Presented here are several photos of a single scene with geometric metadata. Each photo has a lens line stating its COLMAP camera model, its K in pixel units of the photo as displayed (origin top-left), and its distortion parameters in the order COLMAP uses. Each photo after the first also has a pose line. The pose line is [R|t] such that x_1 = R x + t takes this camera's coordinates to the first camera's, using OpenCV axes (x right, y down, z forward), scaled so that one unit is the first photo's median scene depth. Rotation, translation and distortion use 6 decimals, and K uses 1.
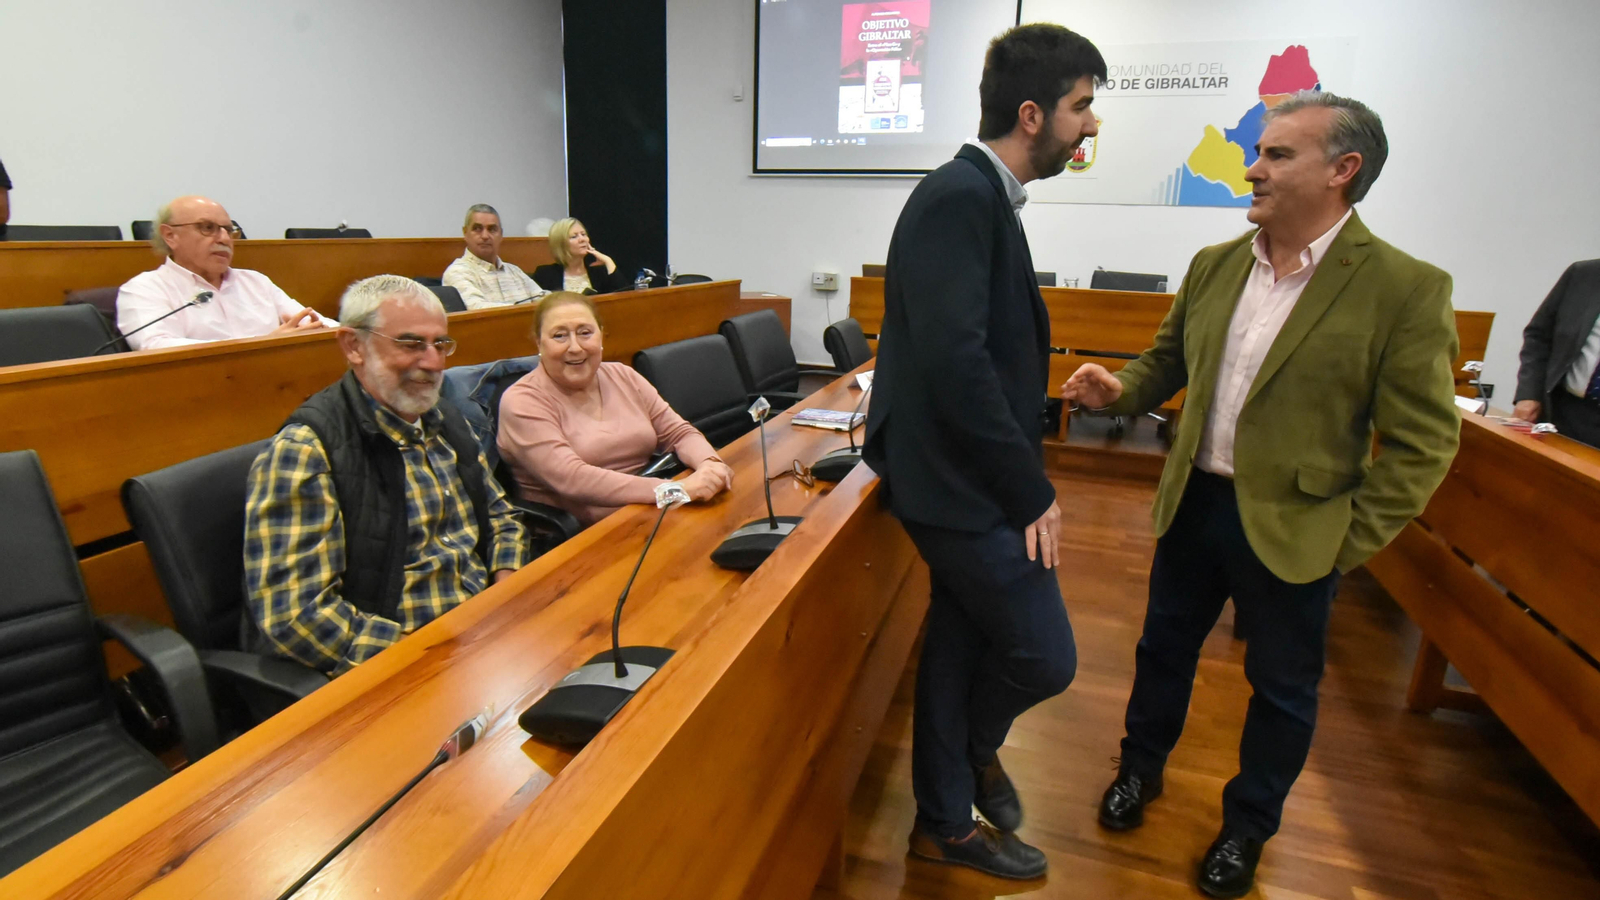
lens RADIAL K [[811.0, 0, 802.0], [0, 811.0, 415.8], [0, 0, 1]] dist [-0.012203, 0.000296]
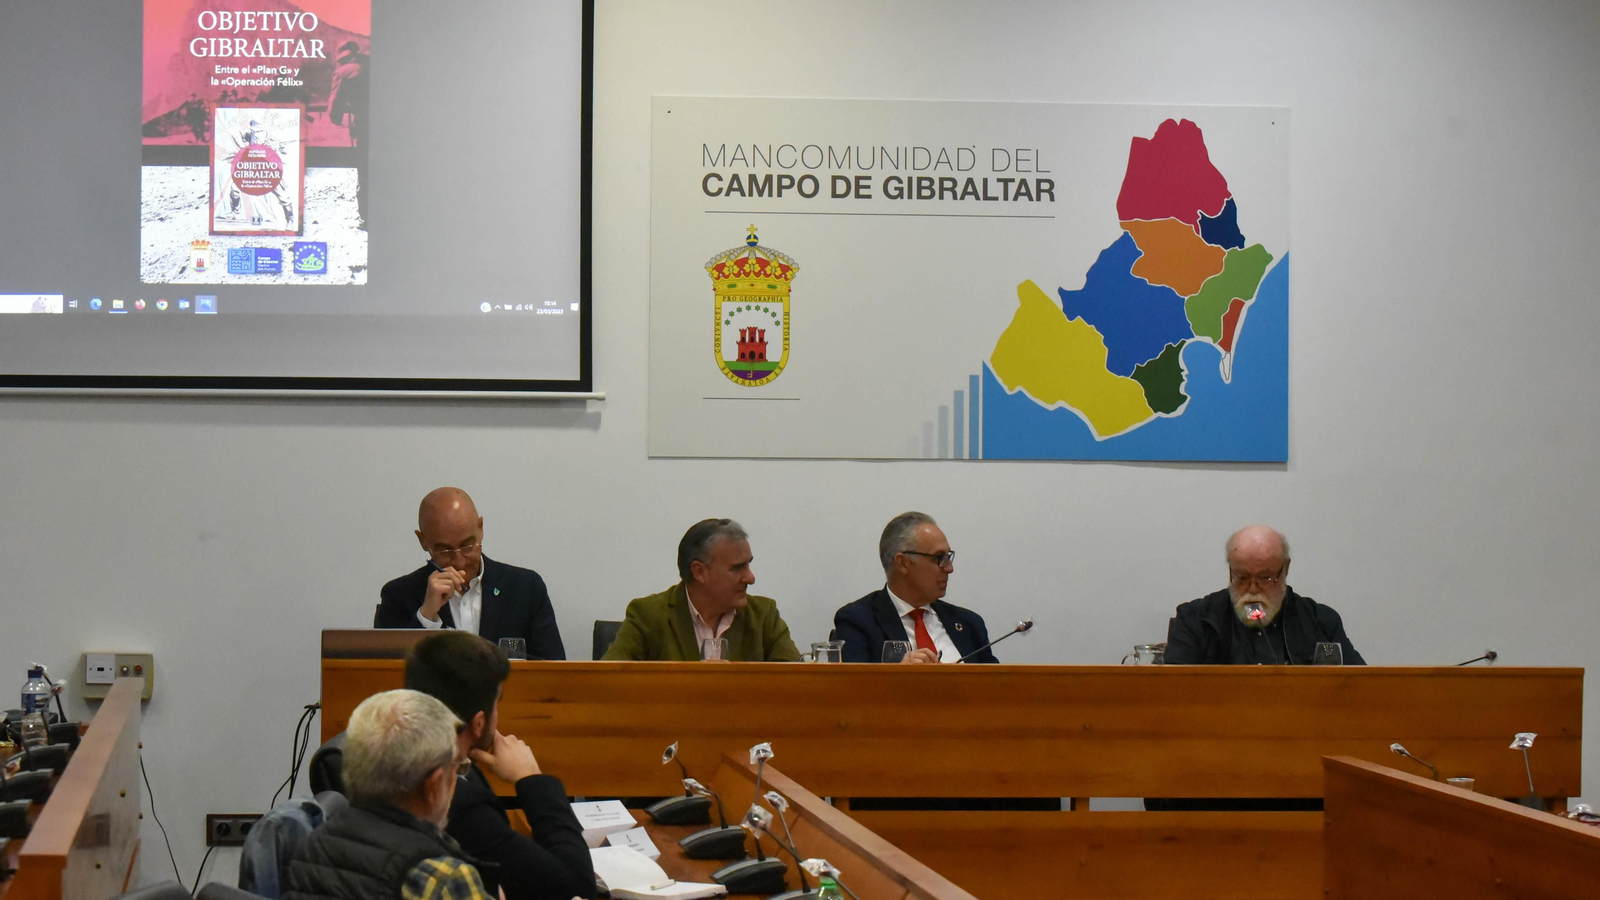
lens RADIAL K [[4001.2, 0, 800.0], [0, 4001.2, 450.0], [0, 0, 1]] dist [-0.035417, -0.689825]
pose [[0.899423, -0.020013, 0.436621, -0.512974], [0.116245, 0.973926, -0.194819, 0.127283], [-0.421337, 0.225980, 0.878298, -0.769557]]
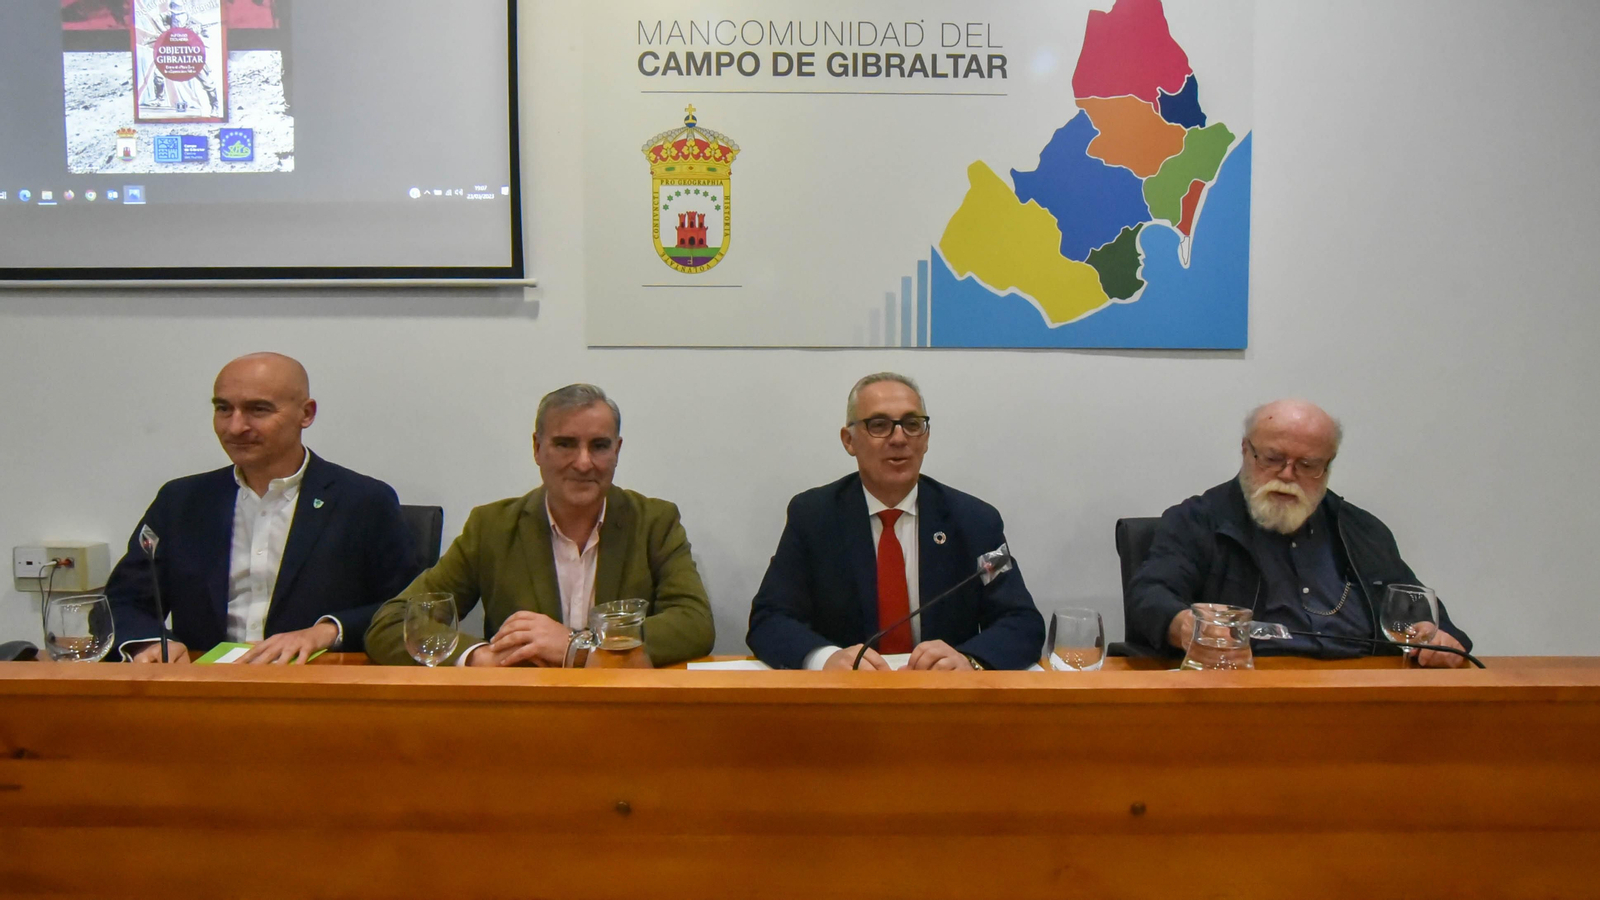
lens RADIAL K [[856.5, 0, 797.2], [0, 856.5, 473.0], [0, 0, 1]] dist [-0.030394, 0.011569]
pose [[0.945445, -0.043835, 0.322820, 0.241433], [0.097458, 0.983584, -0.151868, -0.129275], [-0.310864, 0.175045, 0.934196, 0.587920]]
